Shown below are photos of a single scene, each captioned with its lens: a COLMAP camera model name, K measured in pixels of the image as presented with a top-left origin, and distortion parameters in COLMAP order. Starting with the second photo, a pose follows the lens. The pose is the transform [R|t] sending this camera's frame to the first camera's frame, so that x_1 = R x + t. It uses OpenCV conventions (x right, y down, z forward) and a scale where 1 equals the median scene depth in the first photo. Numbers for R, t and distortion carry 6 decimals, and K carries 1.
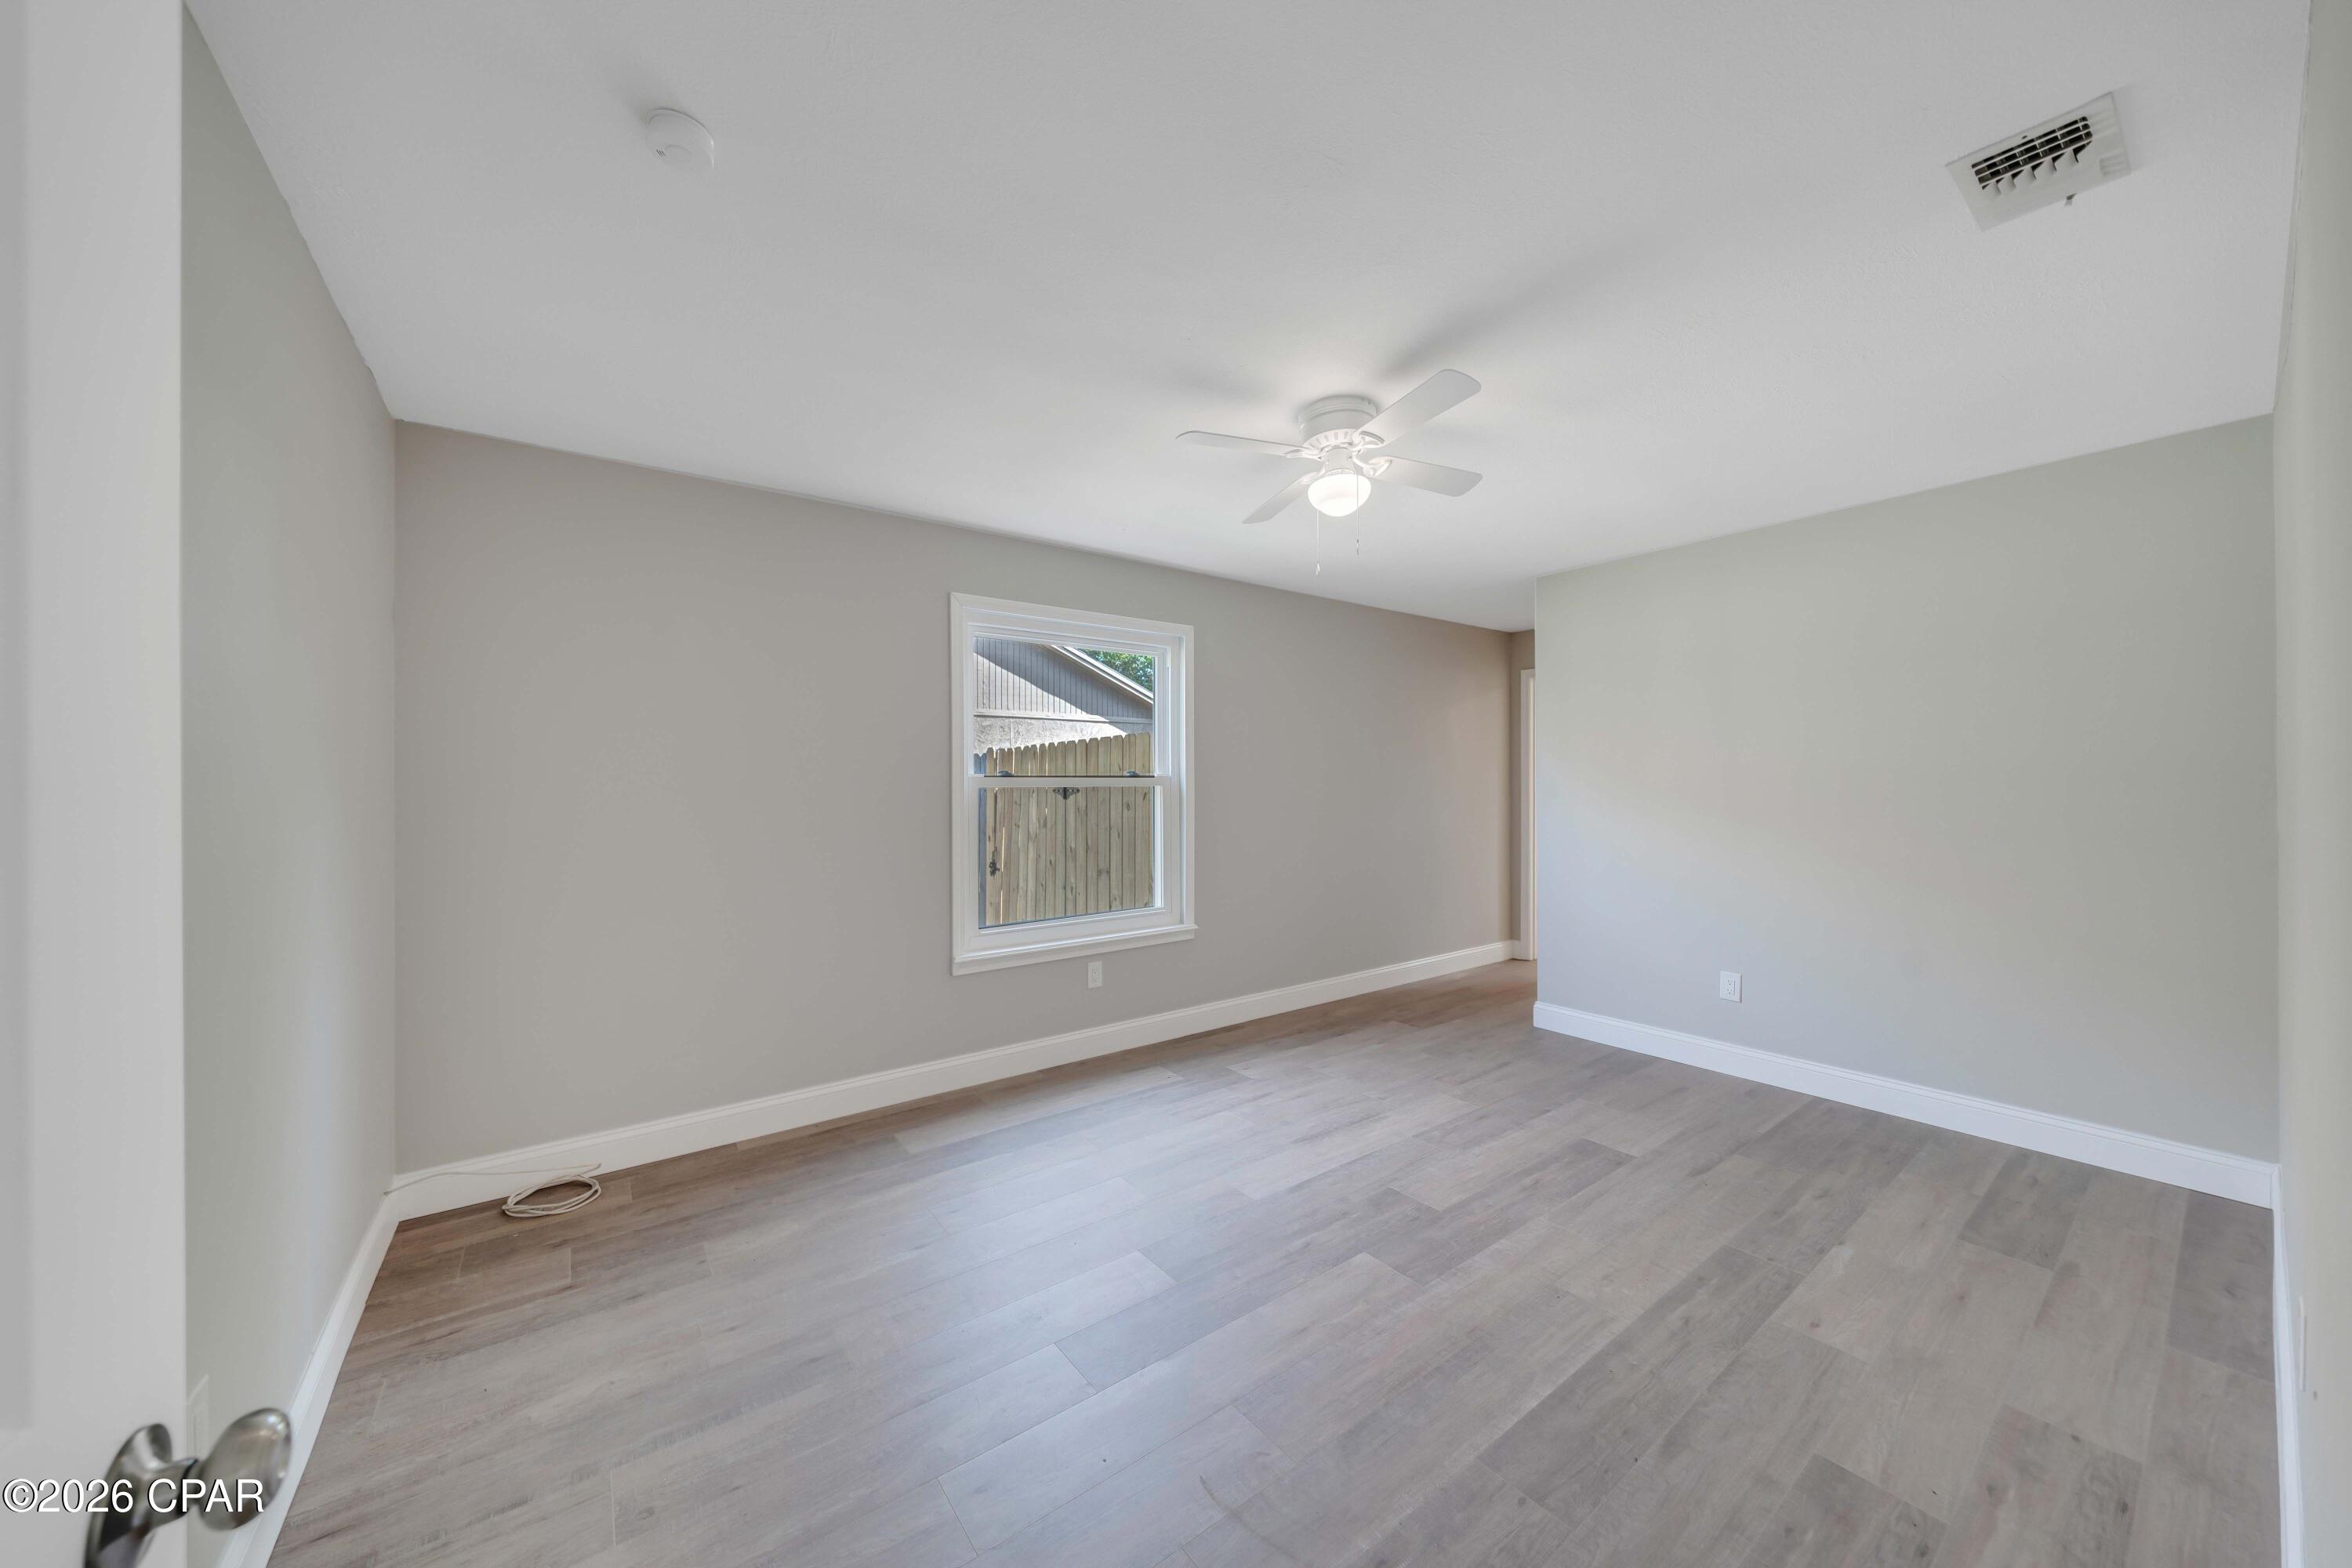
lens RADIAL K [[816.9, 0, 1150.2], [0, 816.9, 794.1], [0, 0, 1]] dist [-0.006265, 0.000097]
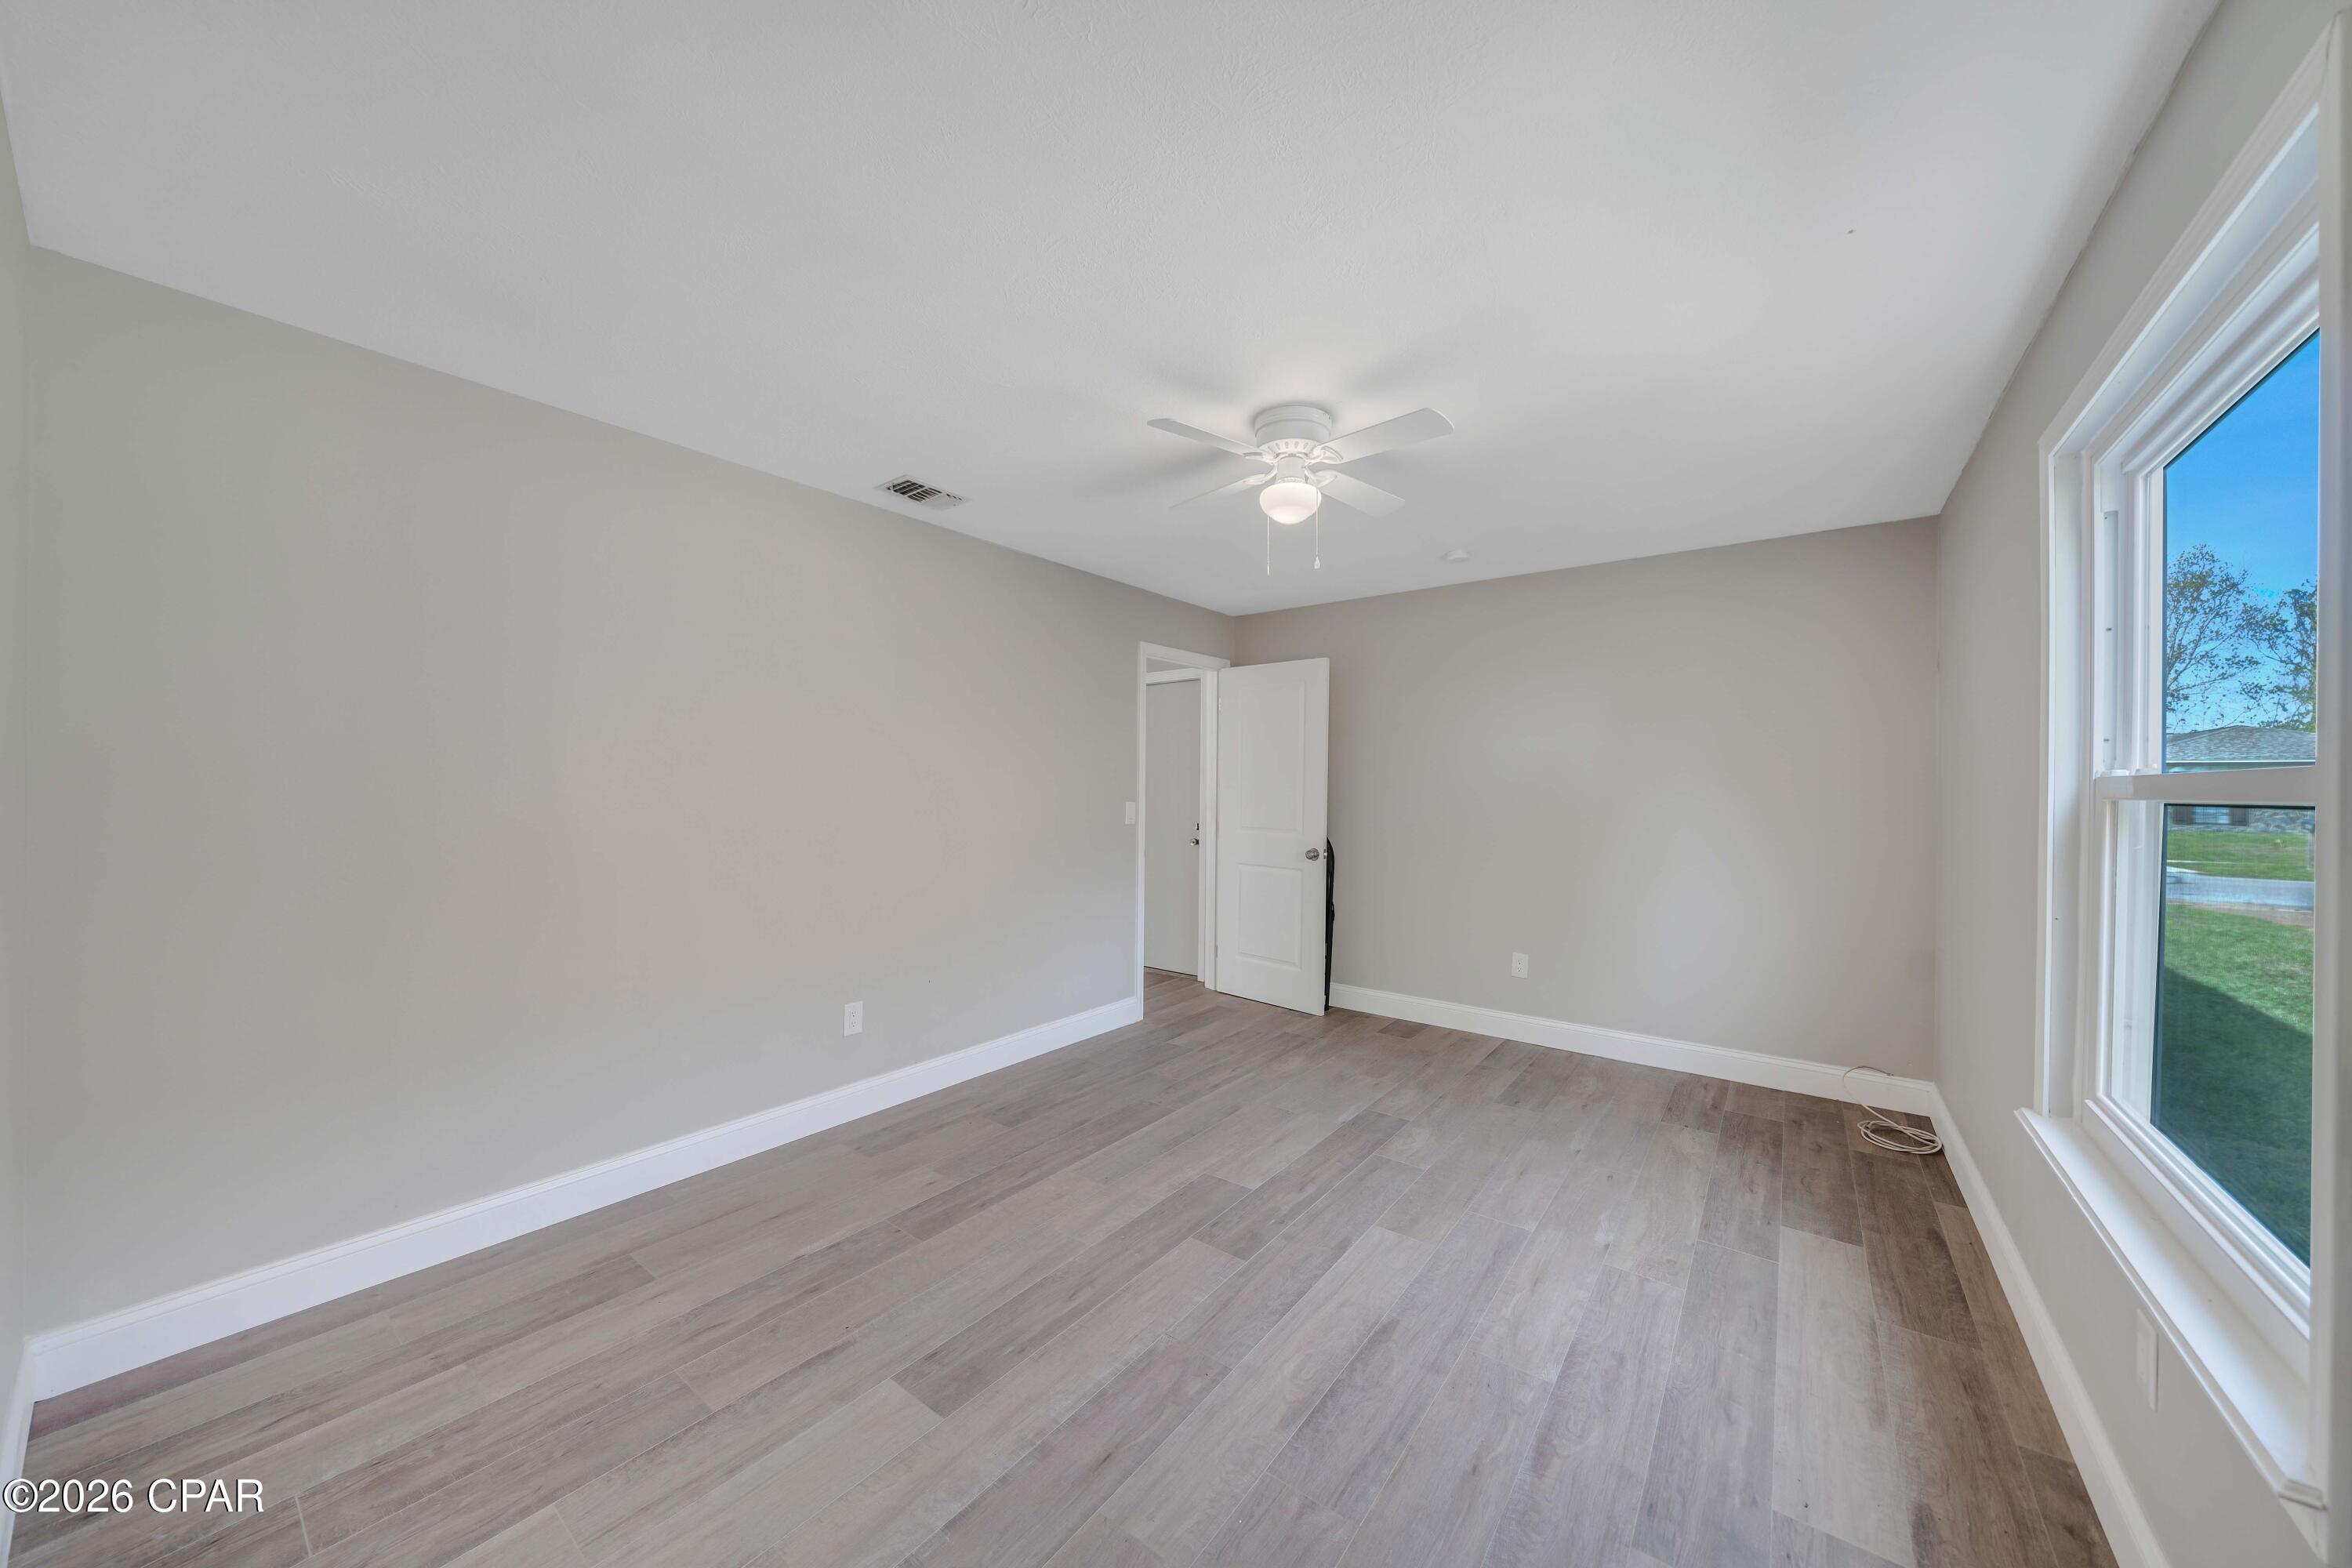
lens RADIAL K [[817.3, 0, 1173.0], [0, 817.3, 782.6], [0, 0, 1]] dist [-0.008748, -0.000033]
pose [[-0.953927, -0.004355, -0.300009, 0.643089], [-0.008554, 0.999883, 0.012684, -0.028133], [0.299918, 0.014666, -0.953852, 1.836235]]
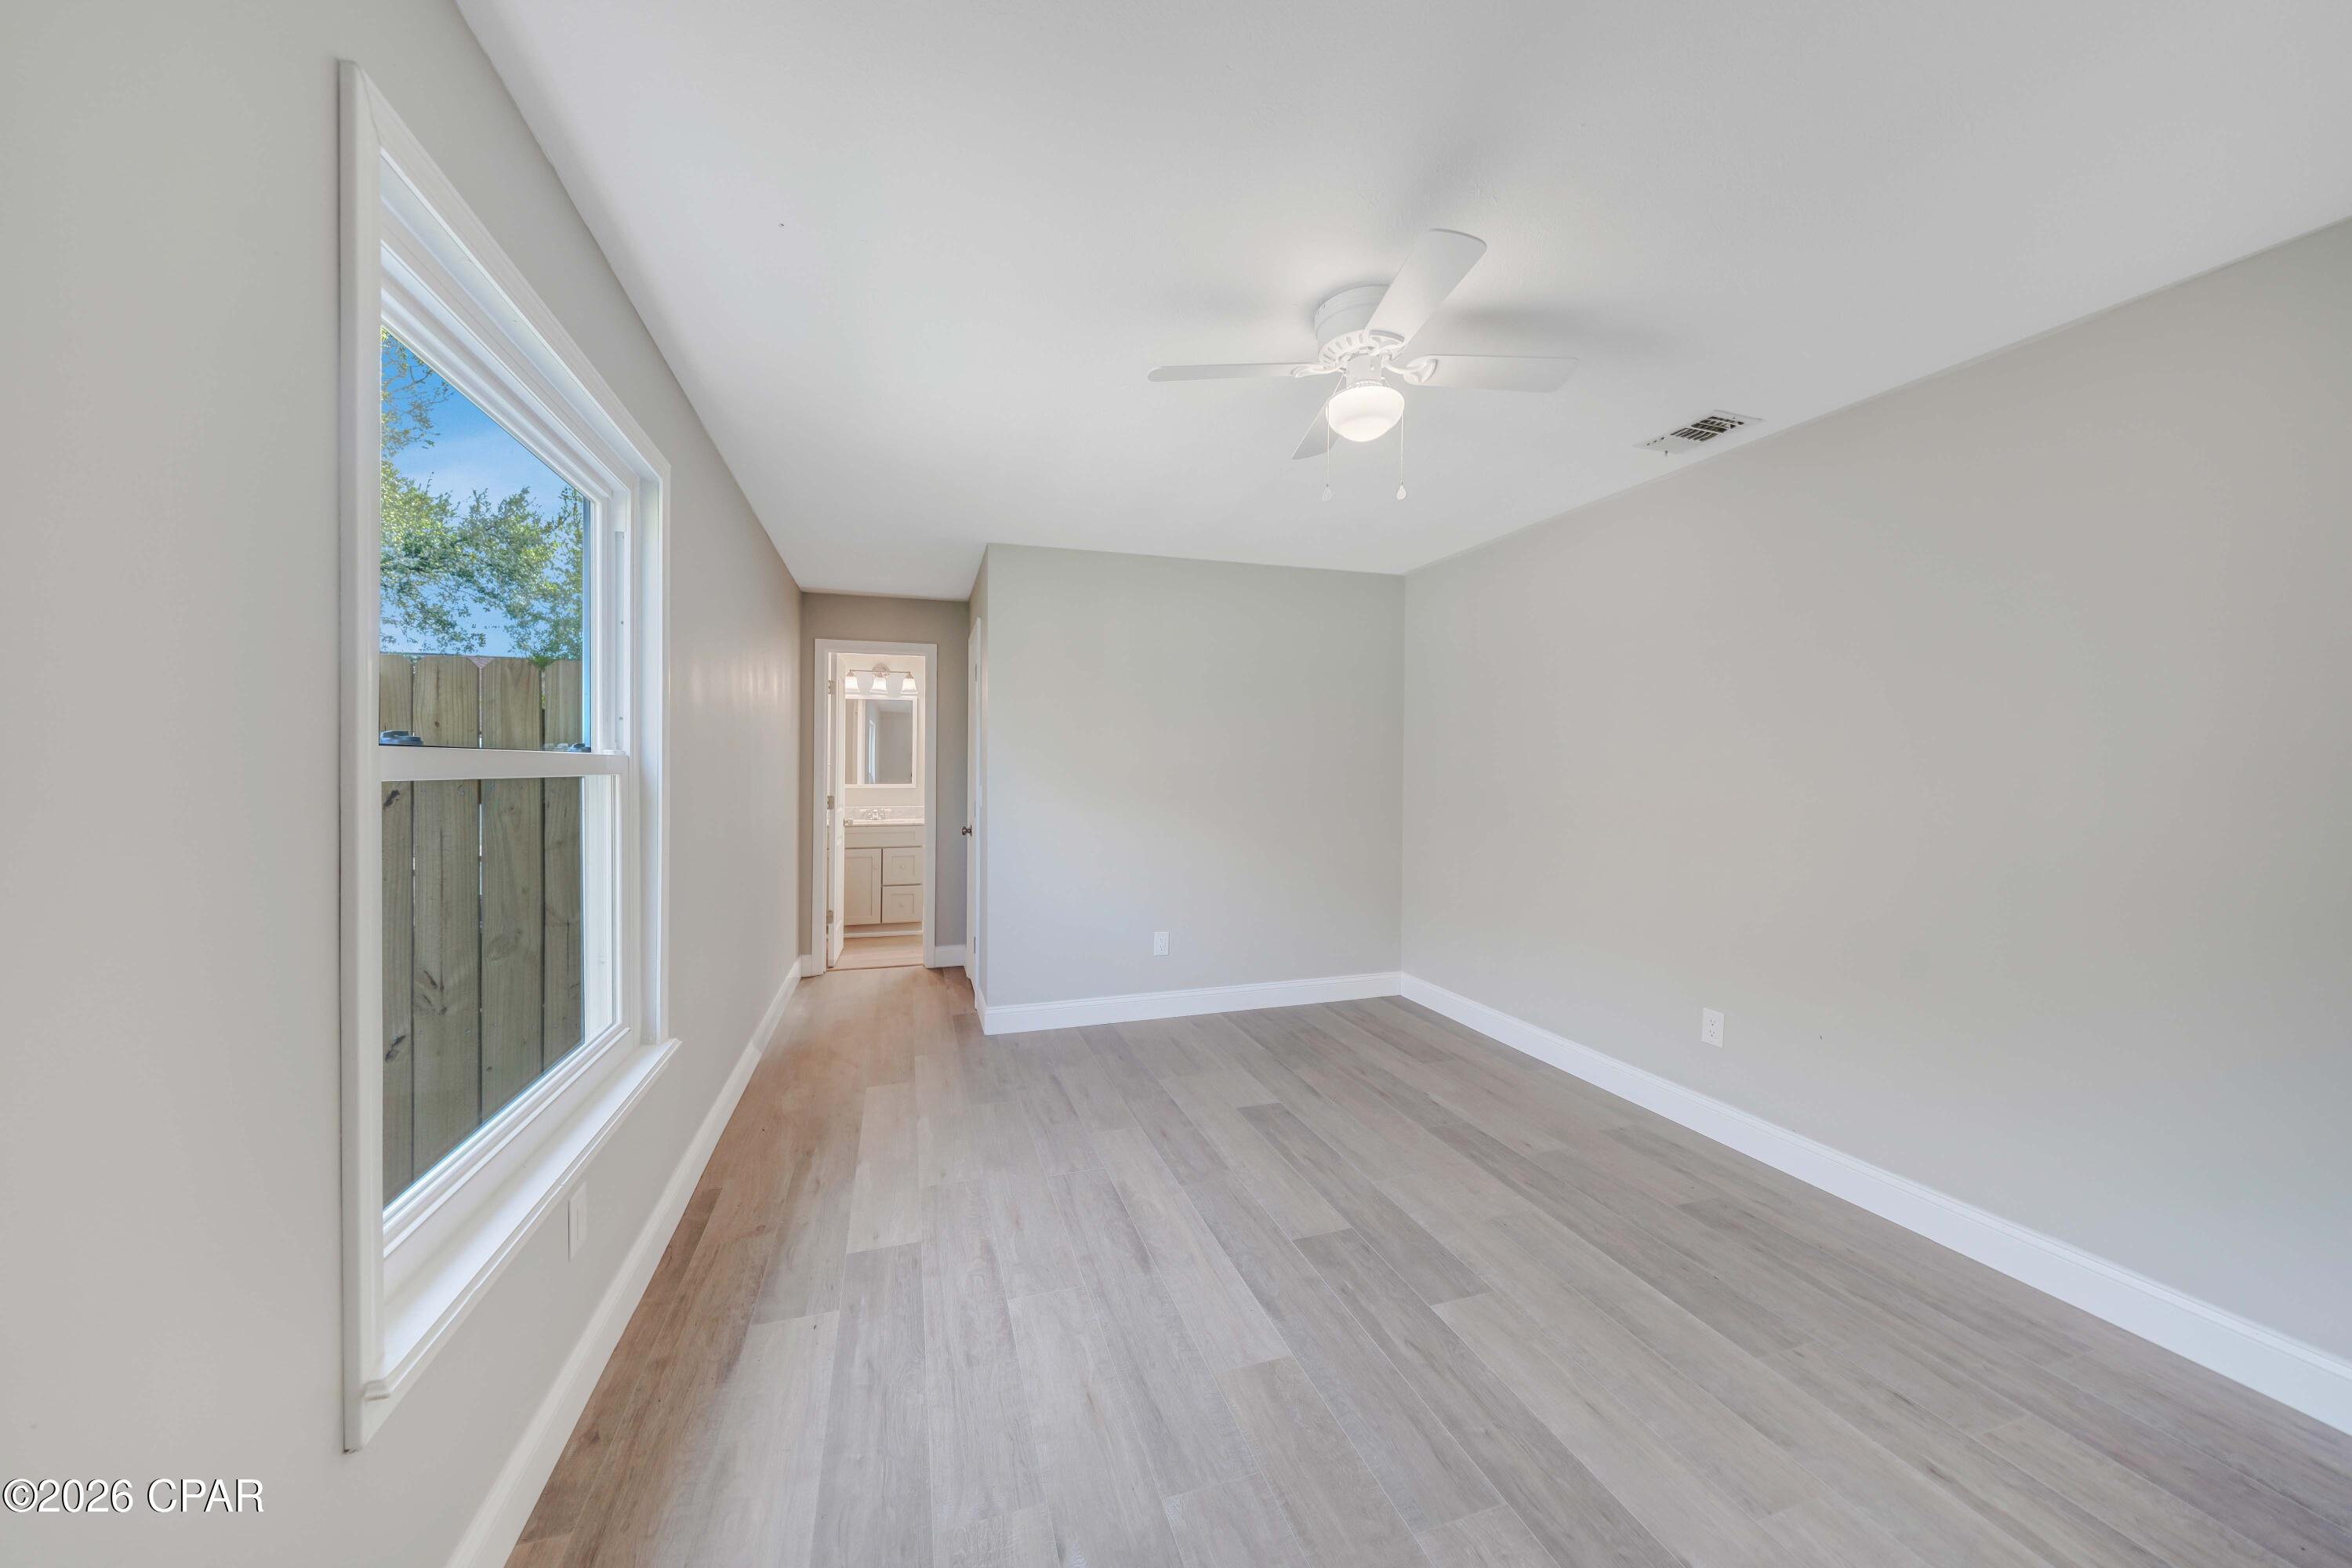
lens RADIAL K [[819.1, 0, 1162.5], [0, 819.1, 781.4], [0, 0, 1]] dist [-0.004235, 0.000015]
pose [[0.305583, -0.008804, 0.952125, -0.580297], [0.011134, 0.999922, 0.005673, -0.006621], [-0.952100, 0.008868, 0.305657, 0.889161]]
